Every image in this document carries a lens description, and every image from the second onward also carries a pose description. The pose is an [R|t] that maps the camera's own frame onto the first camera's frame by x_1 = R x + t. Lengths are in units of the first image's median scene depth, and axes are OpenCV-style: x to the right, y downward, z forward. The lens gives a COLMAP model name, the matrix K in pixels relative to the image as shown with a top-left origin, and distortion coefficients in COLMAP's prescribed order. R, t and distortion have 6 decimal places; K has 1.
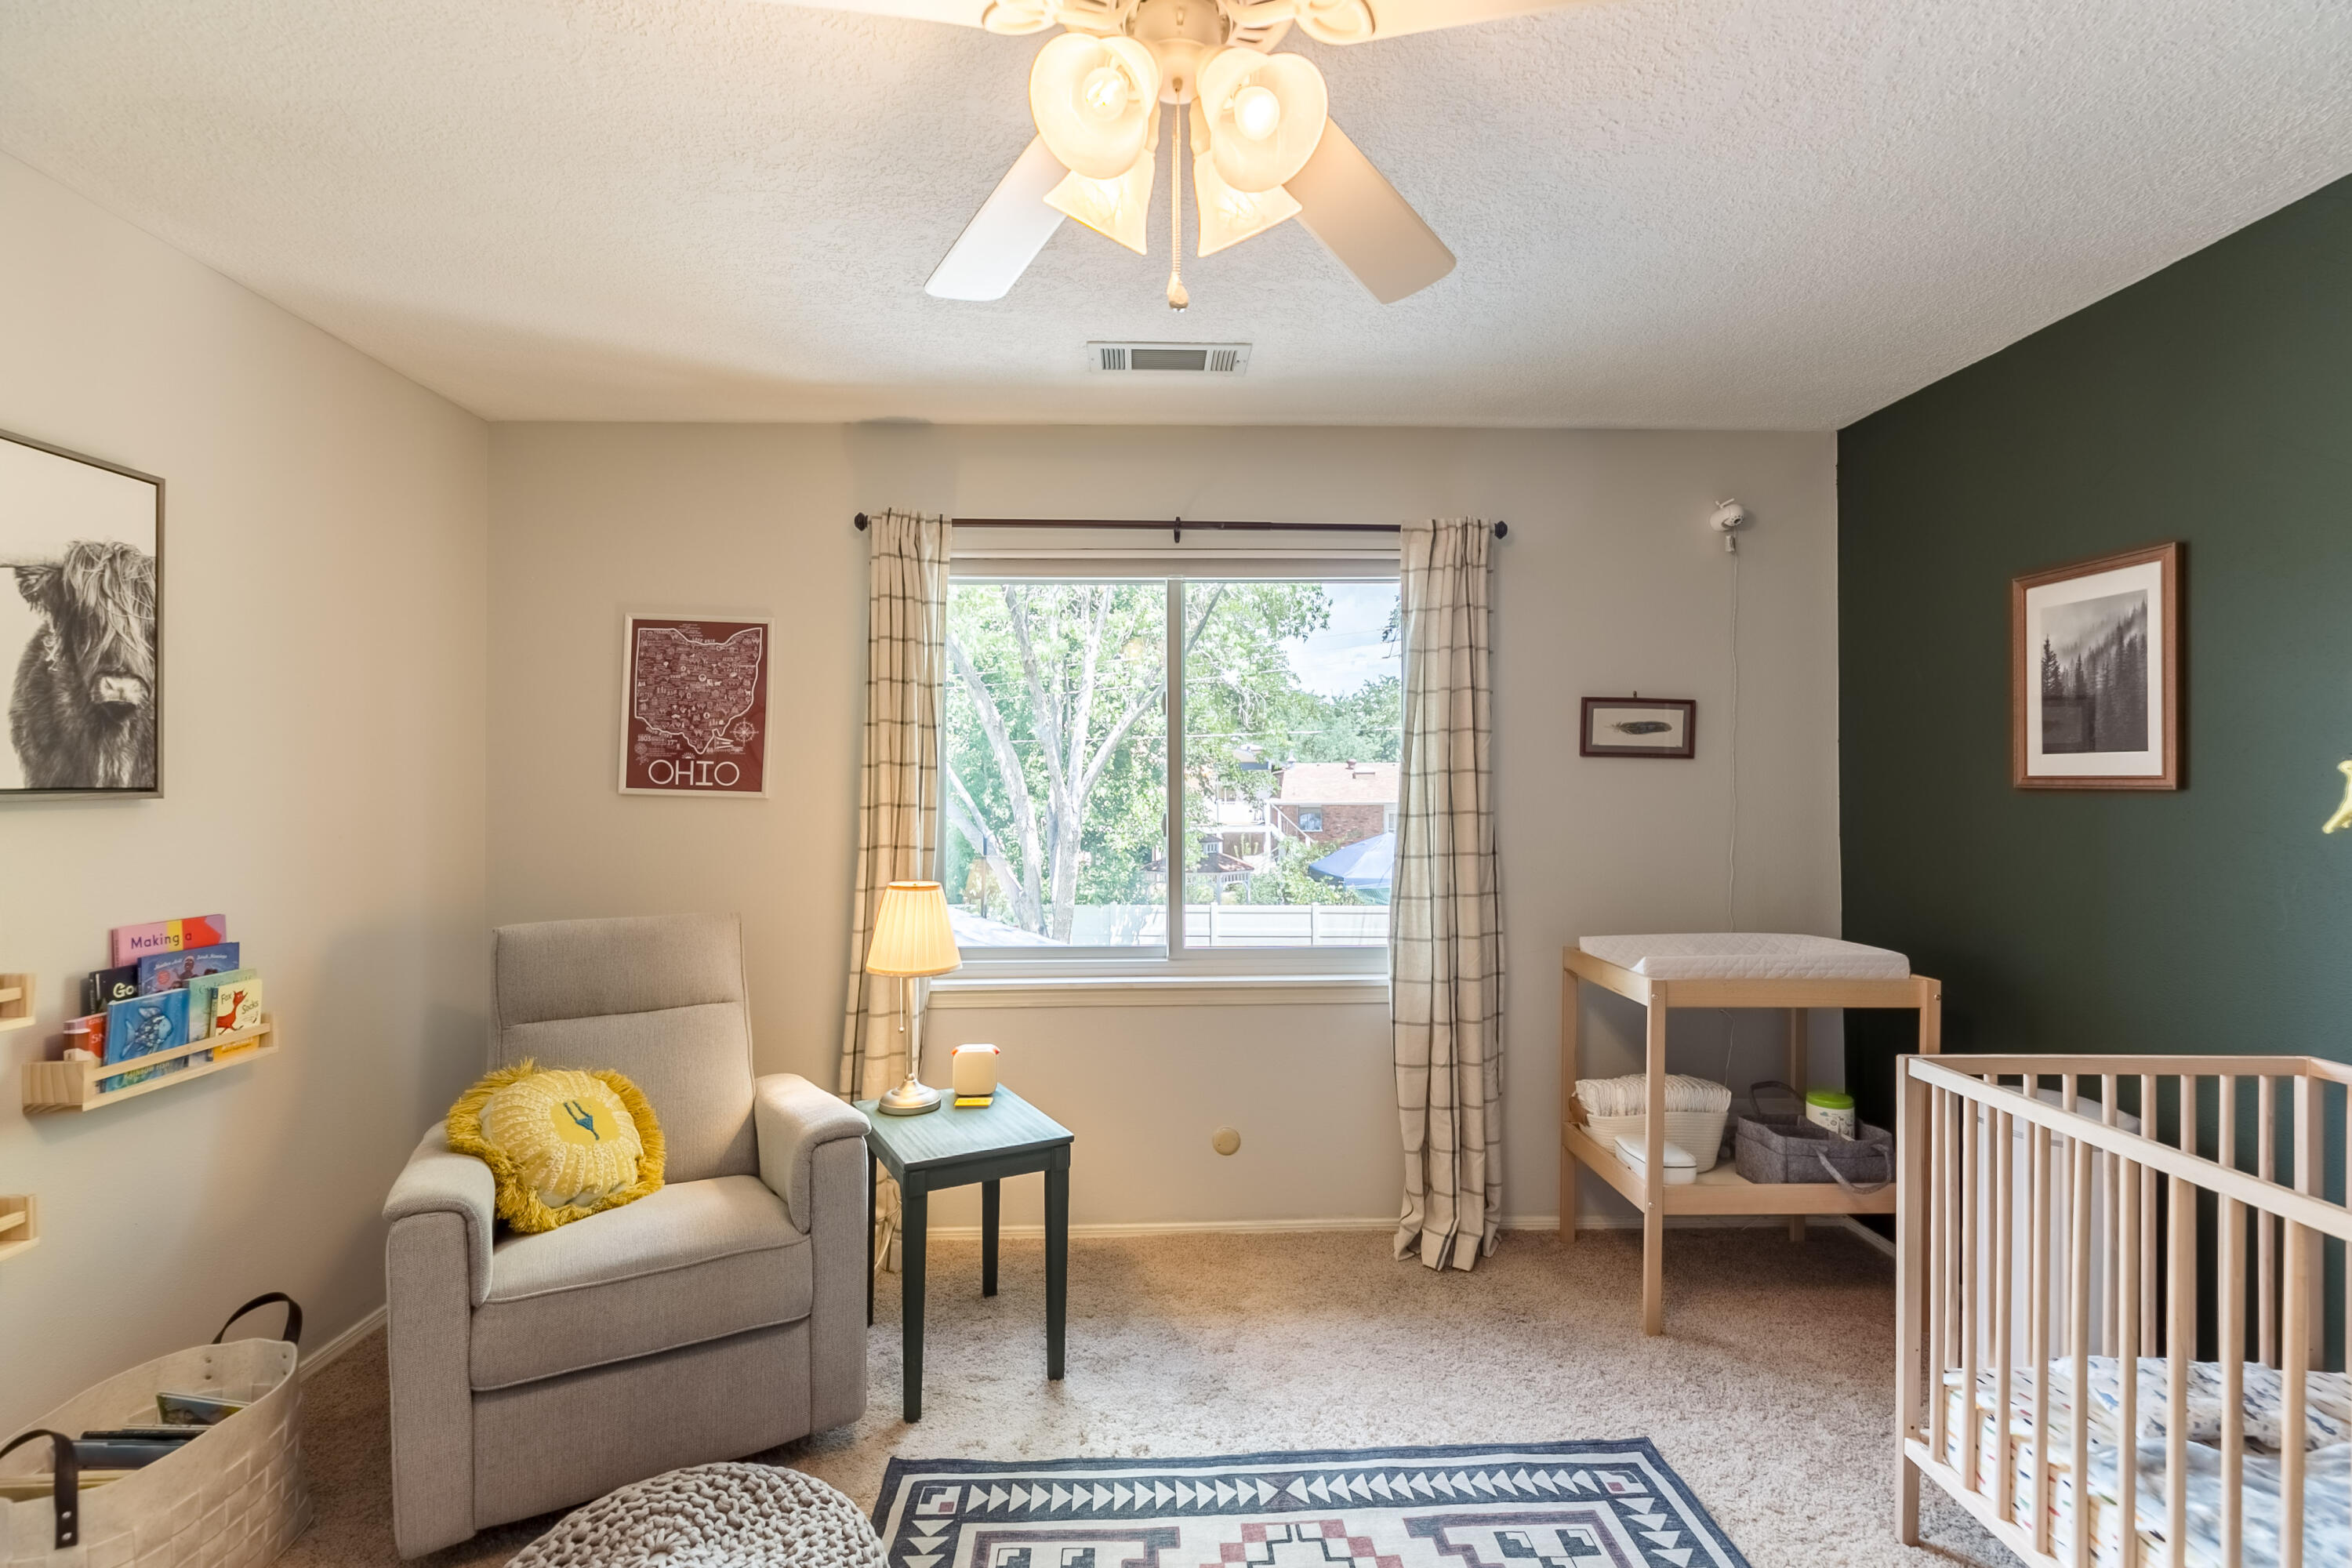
lens RADIAL K [[1089.2, 0, 1171.5], [0, 1089.2, 781.9], [0, 0, 1]] dist [0.003510, 0.000250]
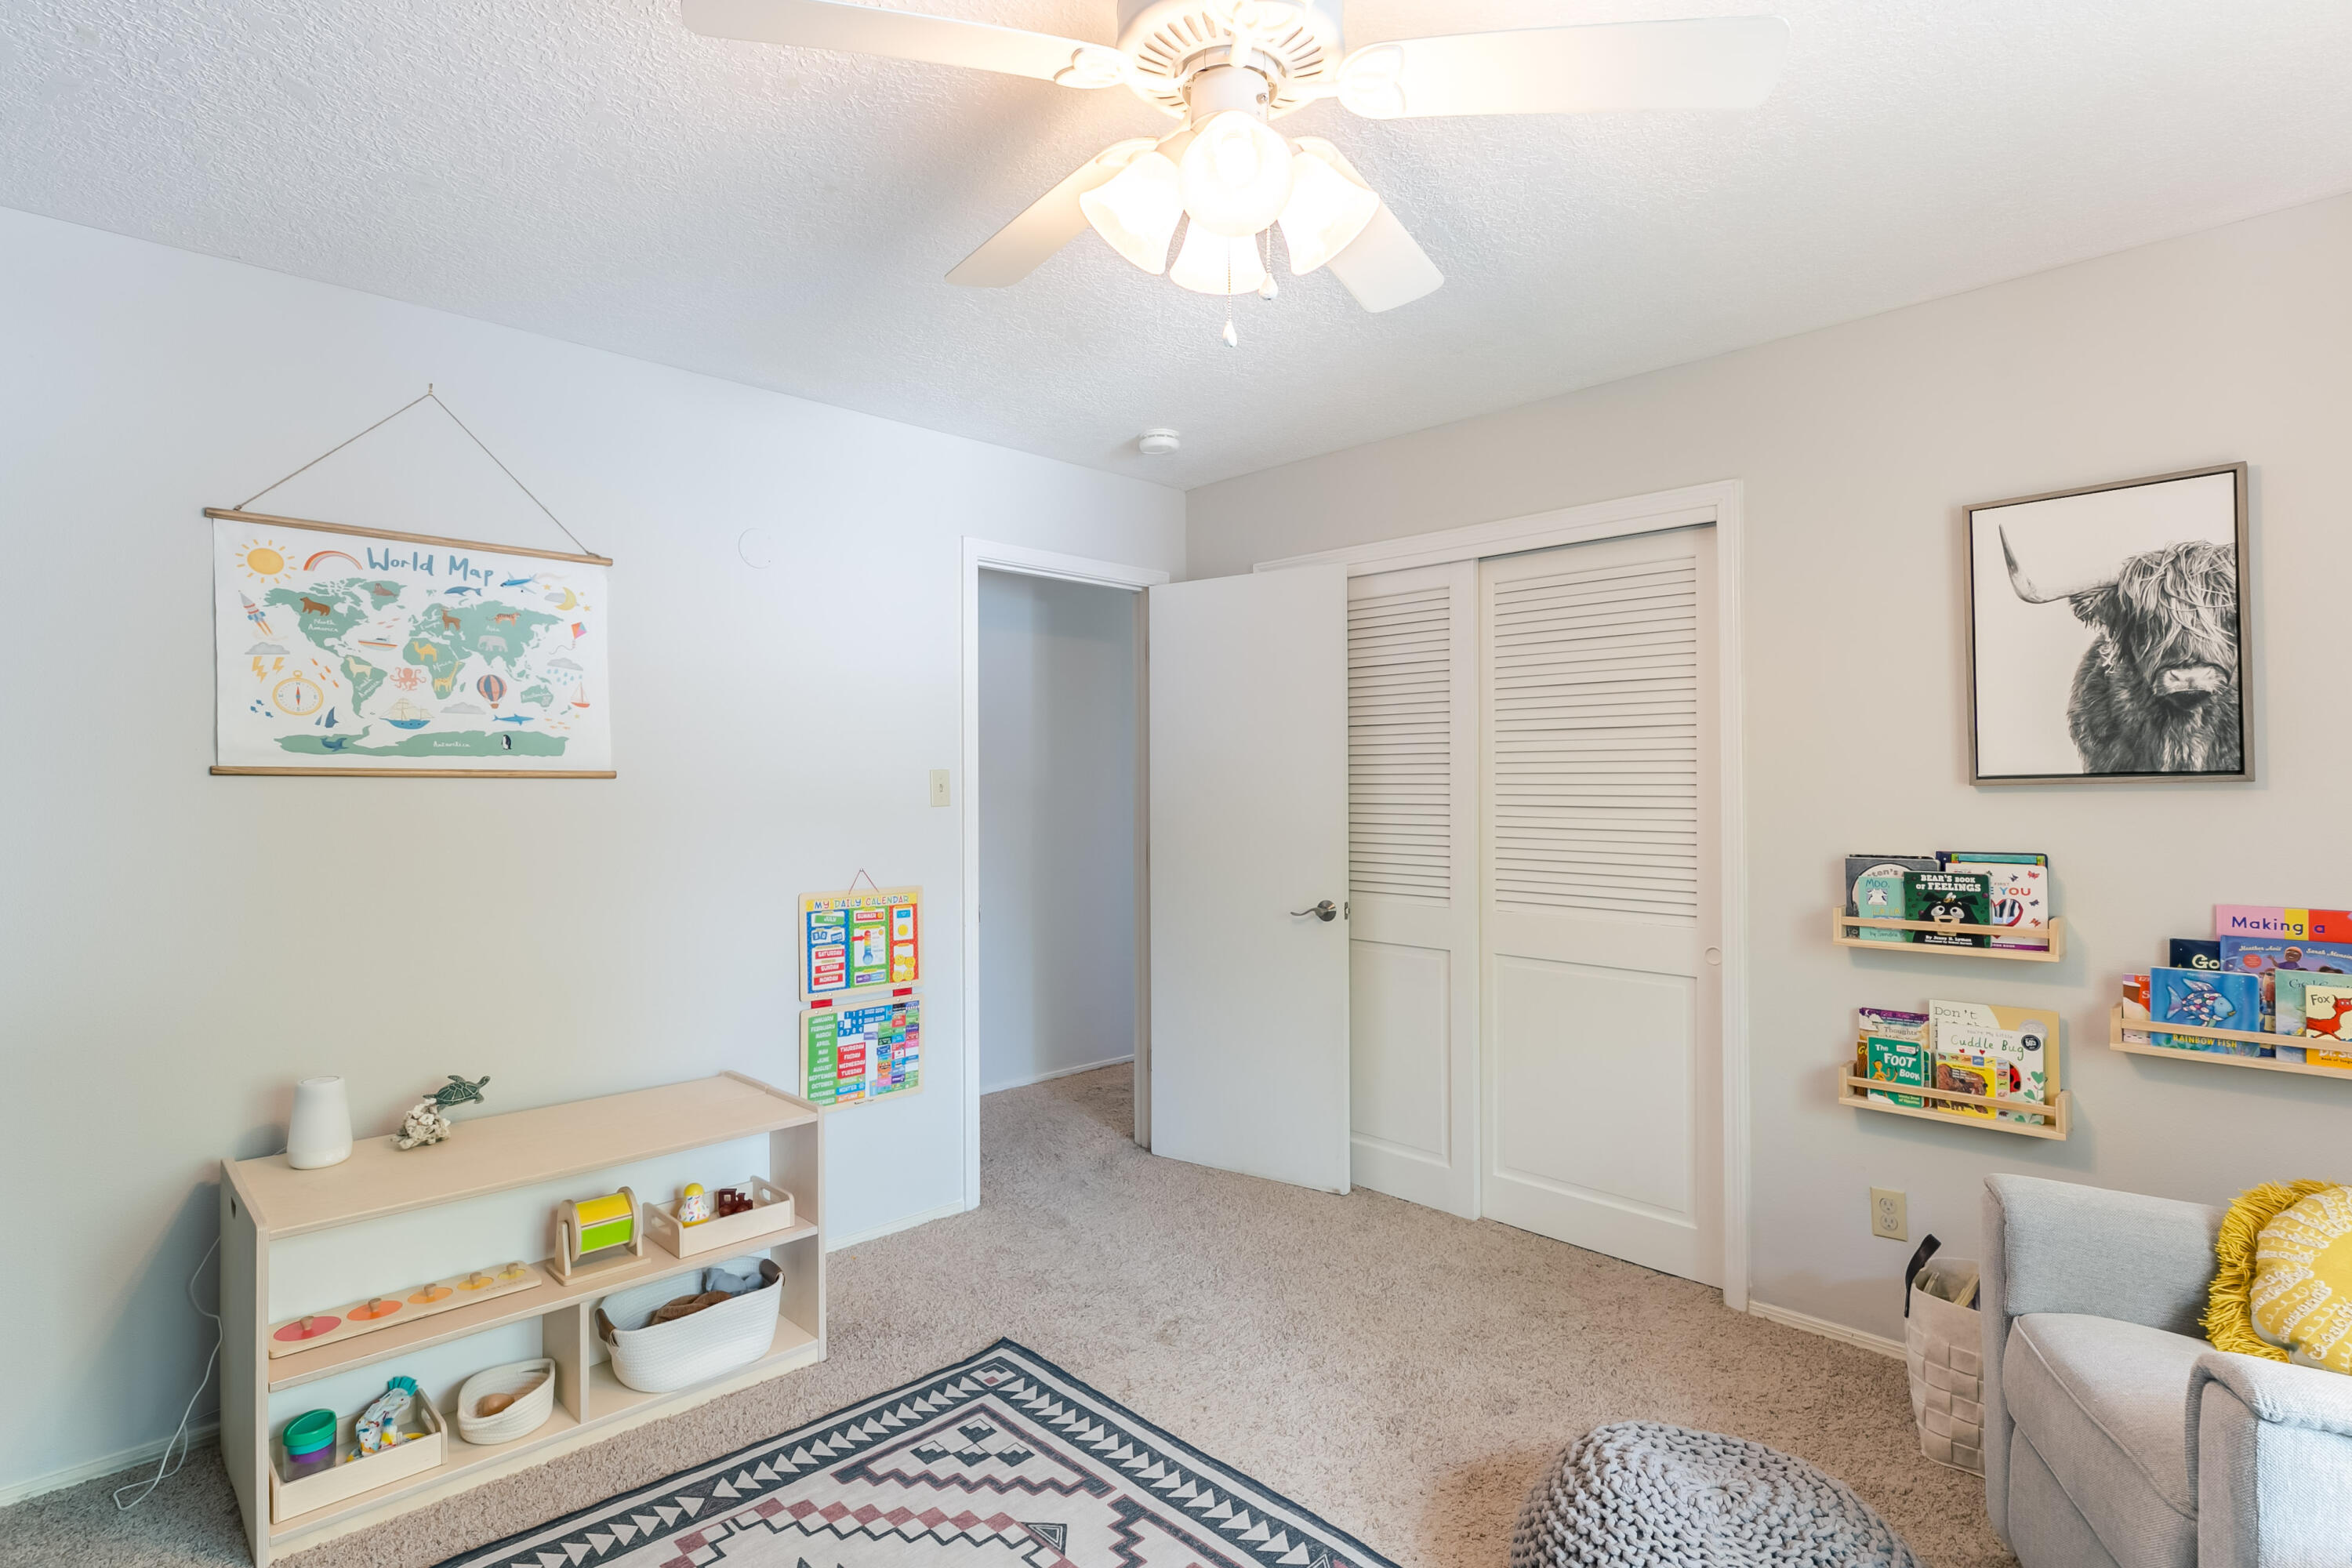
lens RADIAL K [[1159.5, 0, 1174.4], [0, 1159.5, 788.5], [0, 0, 1]] dist [-0.000738, -0.000141]
pose [[-0.720579, 0.005724, -0.693349, 0.539839], [0.011753, 0.999923, -0.003960, 0.014906], [0.693273, -0.011002, -0.720591, 1.124039]]
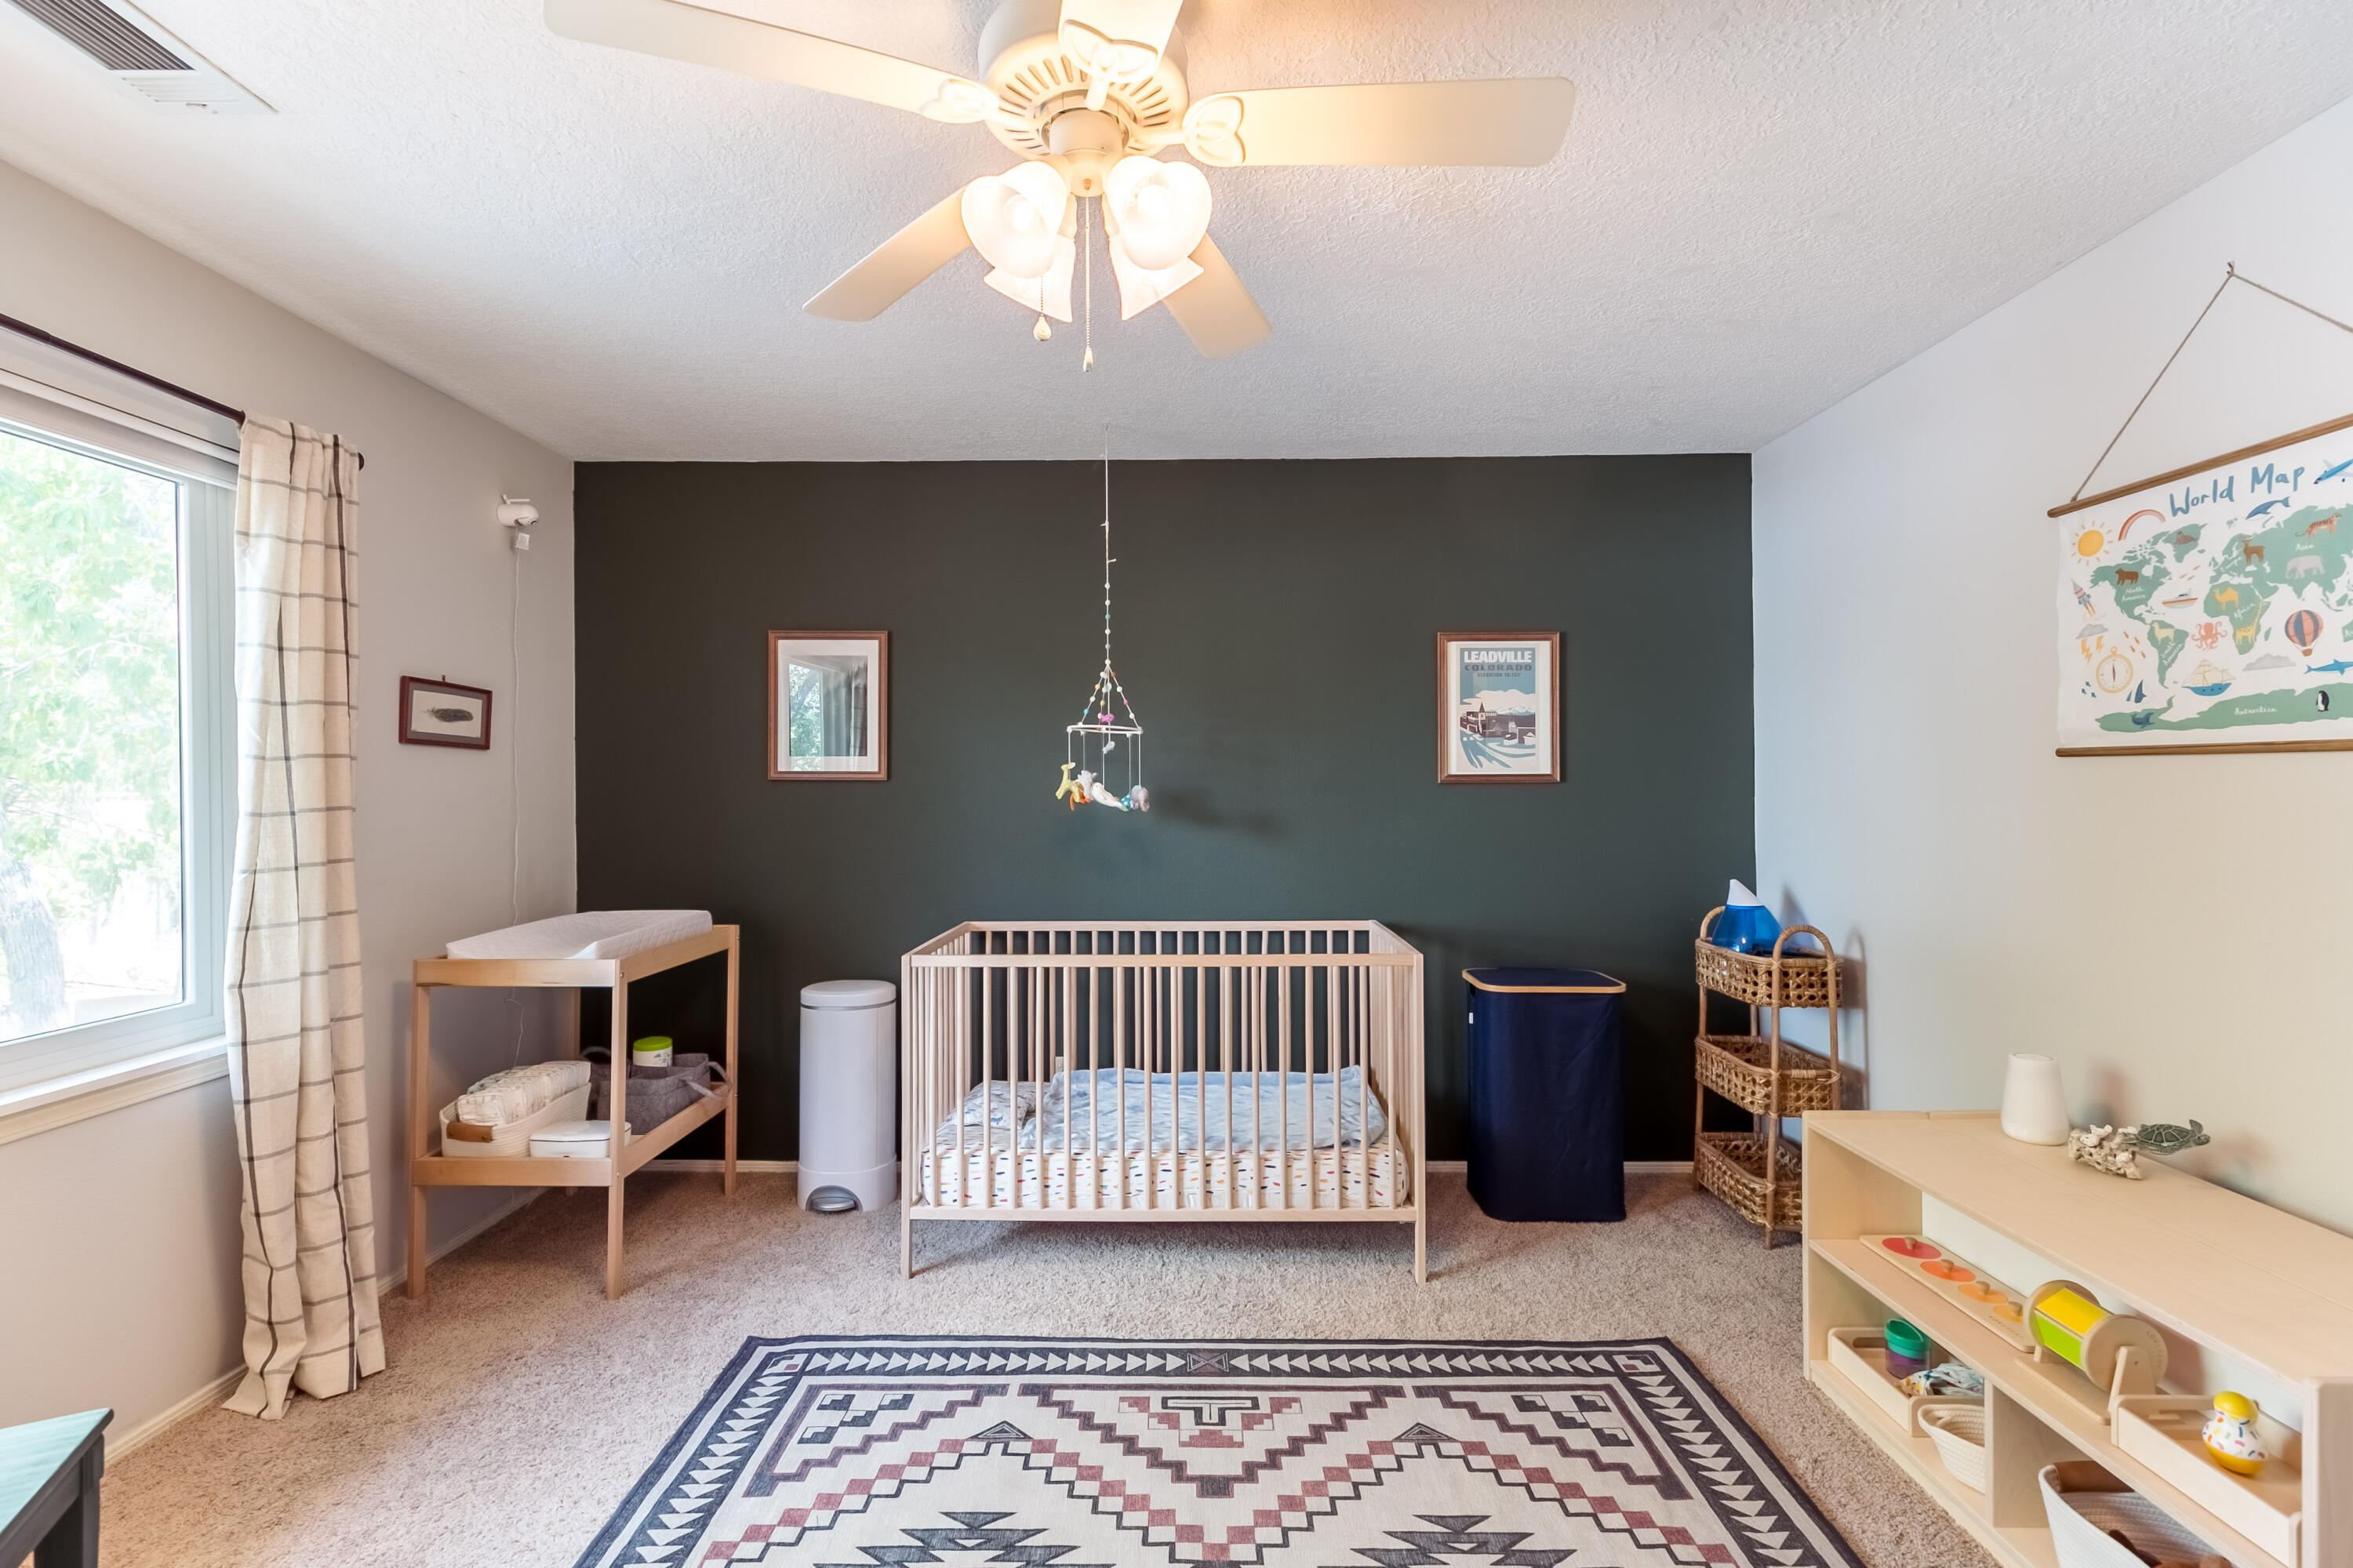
lens RADIAL K [[1089.7, 0, 1178.7], [0, 1089.7, 783.9], [0, 0, 1]] dist [0.003510, 0.000250]
pose [[0.016773, 0.002425, 0.999856, -0.749532], [-0.000045, 0.999997, -0.002425, 0.017419], [-0.999859, -0.000005, 0.016773, 0.548744]]
